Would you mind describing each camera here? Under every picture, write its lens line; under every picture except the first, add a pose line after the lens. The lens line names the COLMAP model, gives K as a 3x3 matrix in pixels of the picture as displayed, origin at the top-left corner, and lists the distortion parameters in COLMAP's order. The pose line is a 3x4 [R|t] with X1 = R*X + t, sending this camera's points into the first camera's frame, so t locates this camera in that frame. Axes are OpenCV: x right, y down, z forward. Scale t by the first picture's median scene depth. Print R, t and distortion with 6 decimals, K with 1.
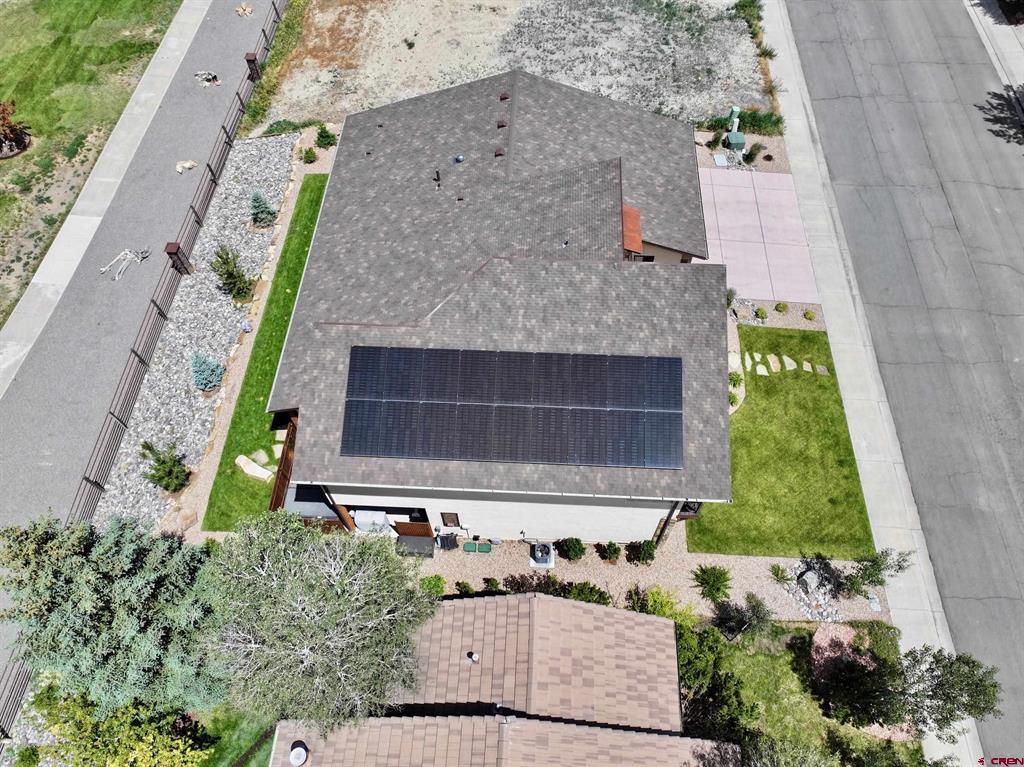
lens RADIAL K [[719.6, 0, 511.4], [0, 719.6, 383.3], [0, 0, 1]] dist [0.004957, -0.002340]
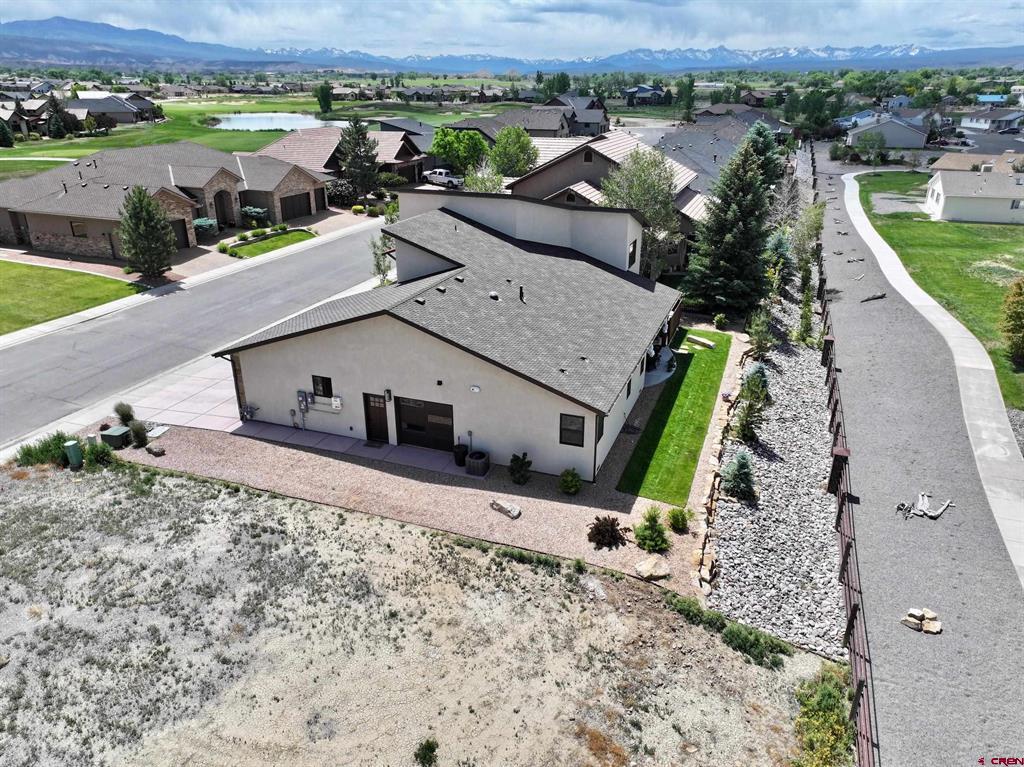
lens RADIAL K [[719.6, 0, 511.8], [0, 719.6, 383.9], [0, 0, 1]] dist [0.004957, -0.002340]
pose [[-0.953319, -0.107776, 0.282077, -0.276772], [0.260071, 0.181646, 0.948350, -0.879541], [-0.153447, 0.977440, -0.145137, 0.899684]]
